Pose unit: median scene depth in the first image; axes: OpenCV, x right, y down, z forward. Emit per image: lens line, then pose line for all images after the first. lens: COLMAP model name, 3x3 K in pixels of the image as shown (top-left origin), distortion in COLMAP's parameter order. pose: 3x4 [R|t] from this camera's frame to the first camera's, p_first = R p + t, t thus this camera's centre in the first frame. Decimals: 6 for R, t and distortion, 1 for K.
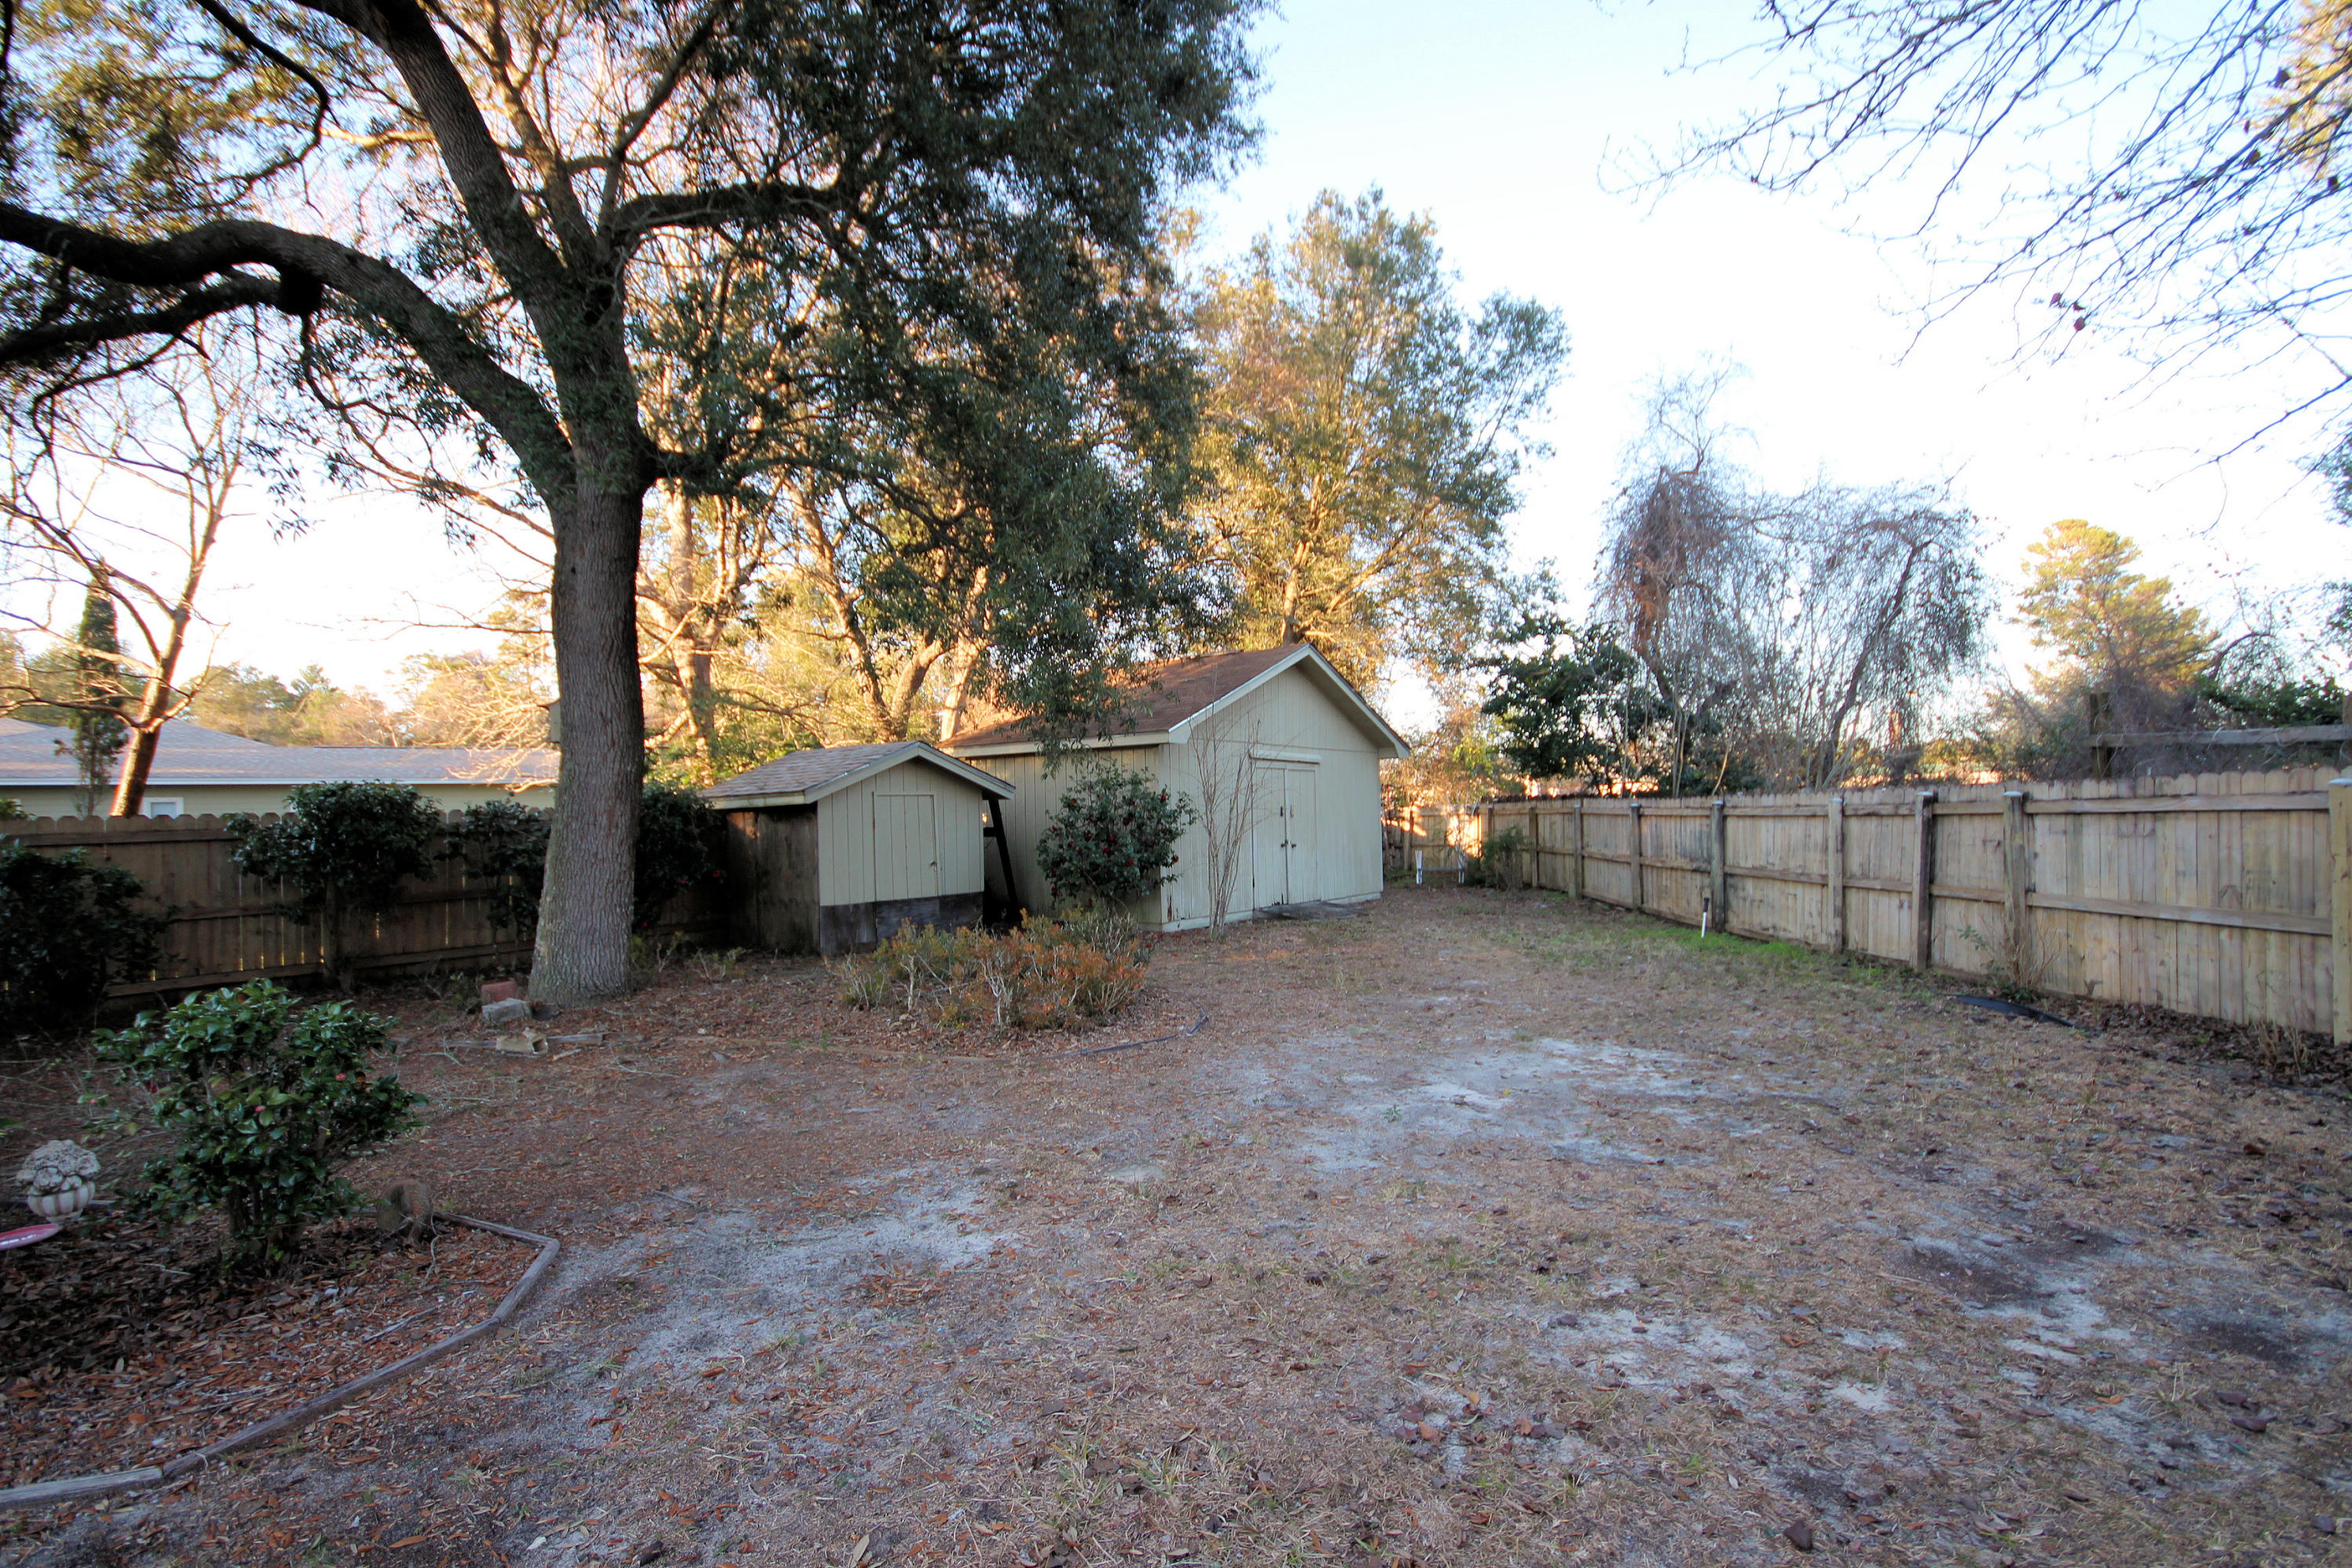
lens RADIAL K [[1084.2, 0, 1178.4], [0, 1084.2, 774.3], [0, 0, 1]] dist [0.001499, -0.000211]
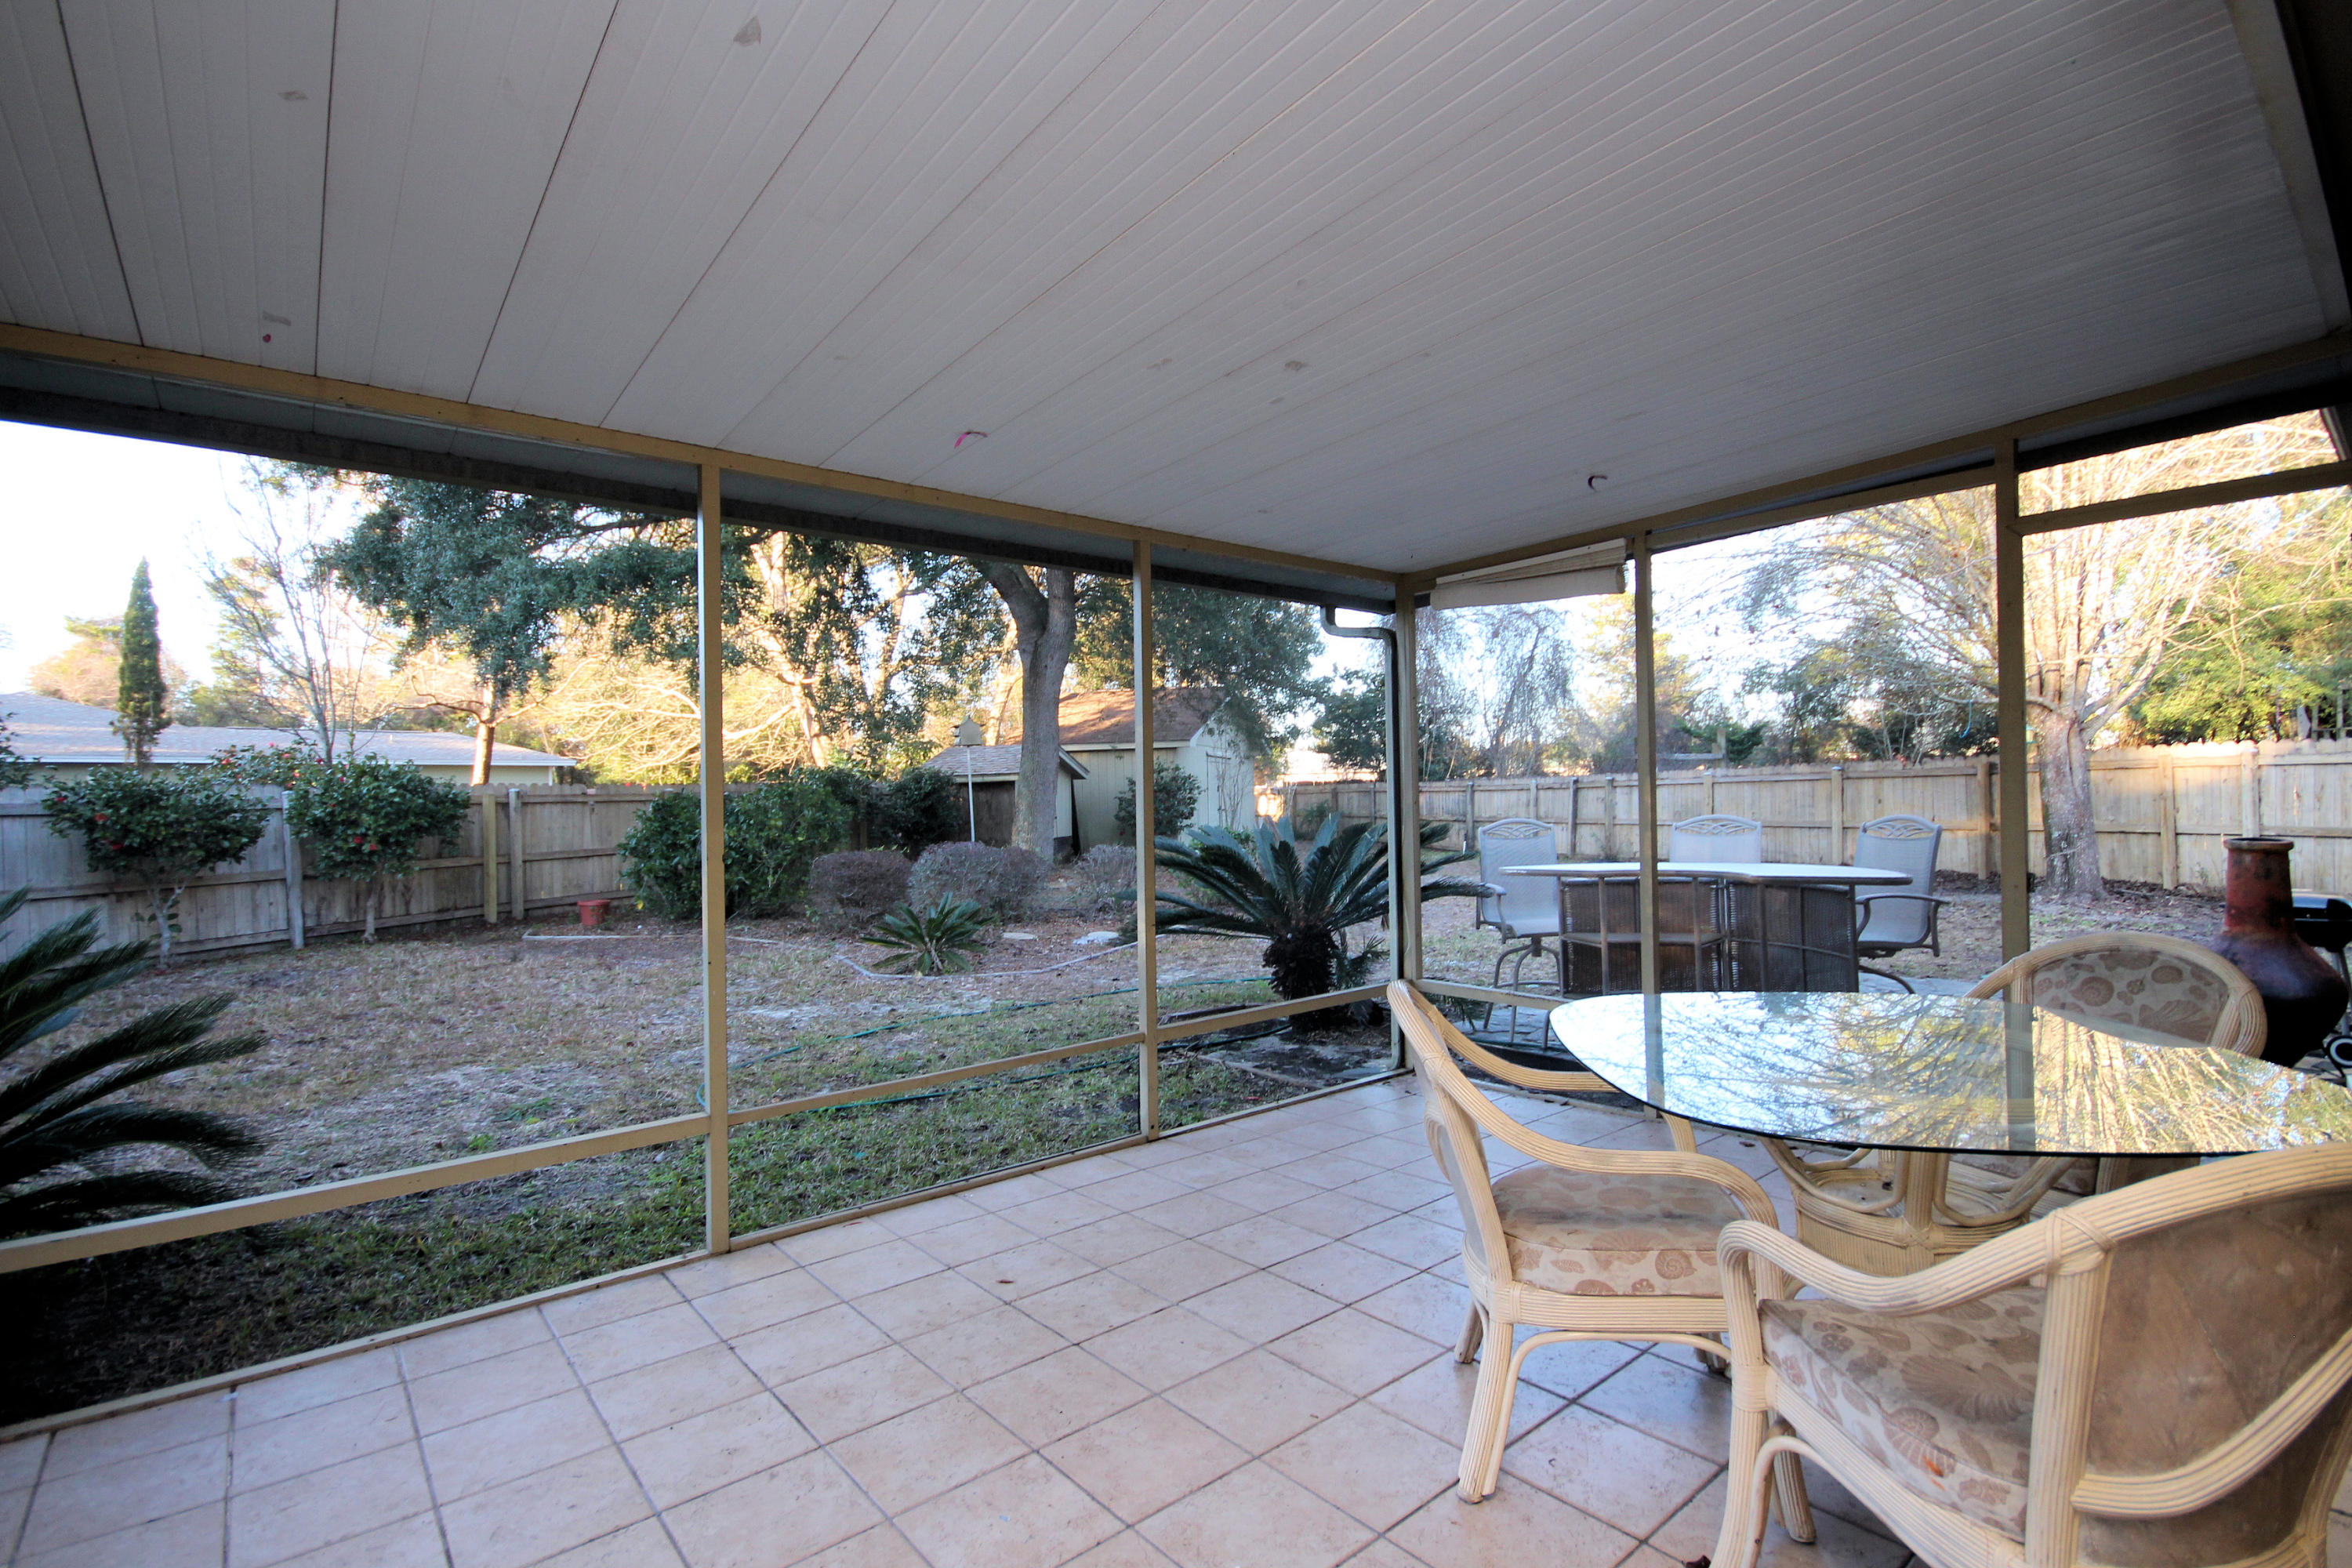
lens RADIAL K [[1084.2, 0, 1178.4], [0, 1084.2, 774.3], [0, 0, 1]] dist [0.001499, -0.000211]
pose [[0.951480, 0.009146, 0.307574, -0.332855], [-0.011747, 0.999909, 0.006607, 0.001833], [-0.307485, -0.009899, 0.951501, -0.376872]]
